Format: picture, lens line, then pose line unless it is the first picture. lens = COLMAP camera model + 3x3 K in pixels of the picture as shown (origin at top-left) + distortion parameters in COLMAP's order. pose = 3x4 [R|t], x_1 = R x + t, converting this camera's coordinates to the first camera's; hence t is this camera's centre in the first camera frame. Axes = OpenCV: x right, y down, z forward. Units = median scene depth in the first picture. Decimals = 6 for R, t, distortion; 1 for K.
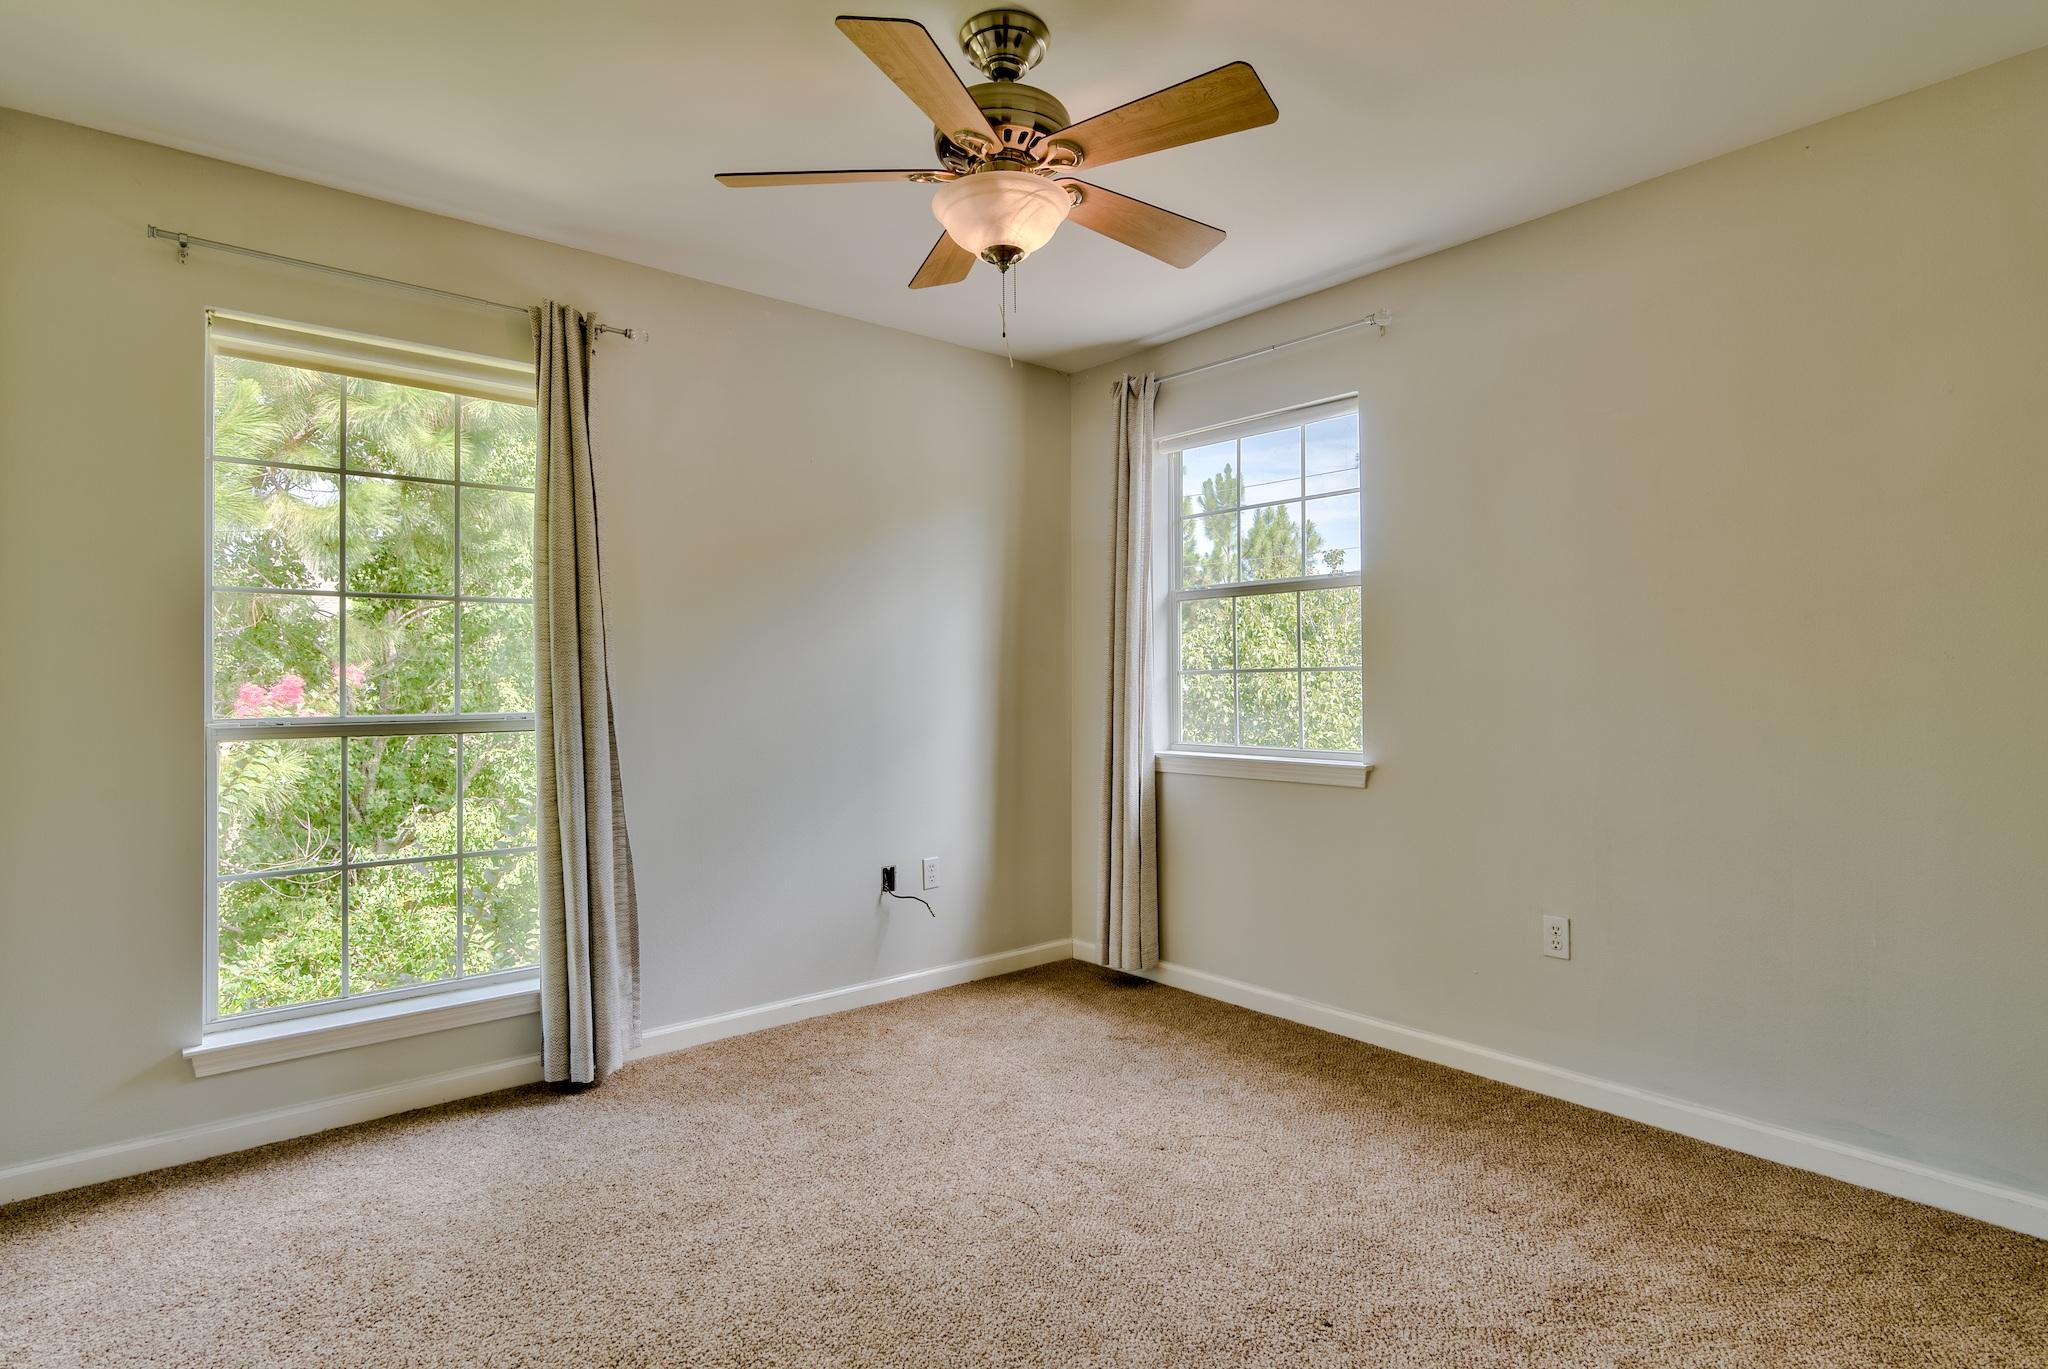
lens RADIAL K [[1011.1, 0, 1011.2], [0, 1011.1, 686.2], [0, 0, 1]] dist [0.000405, -0.000490]
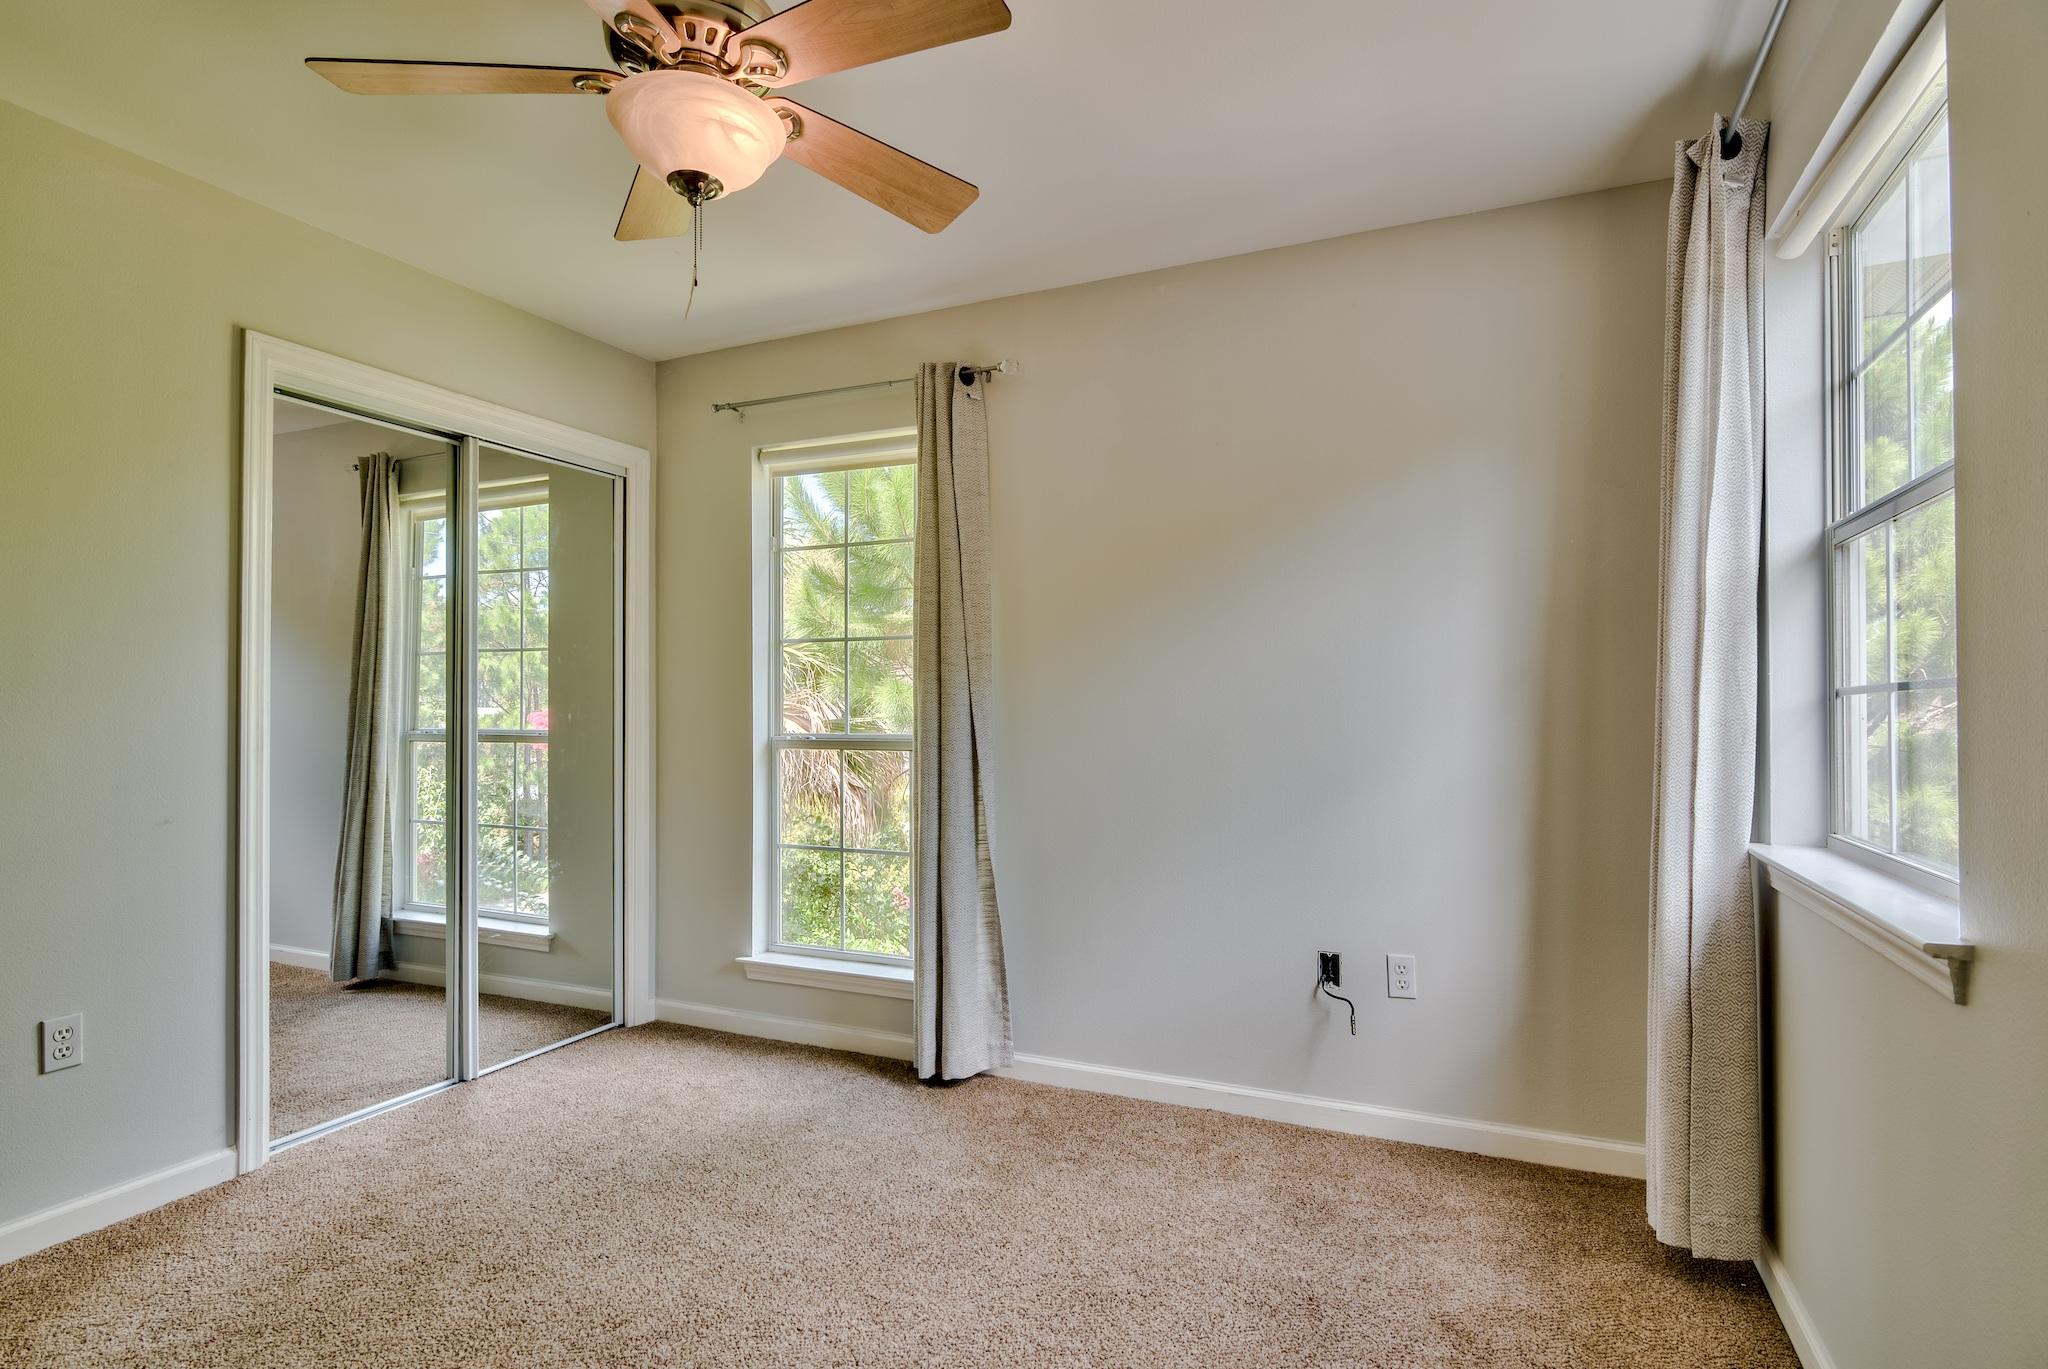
lens RADIAL K [[1006.9, 0, 1021.4], [0, 1006.9, 700.0], [0, 0, 1]] dist [-0.000302, -0.000613]
pose [[0.456907, -0.002579, -0.889511, 0.566011], [0.000139, 0.999996, -0.002828, -0.009484], [0.889515, 0.001168, 0.456905, 0.578134]]
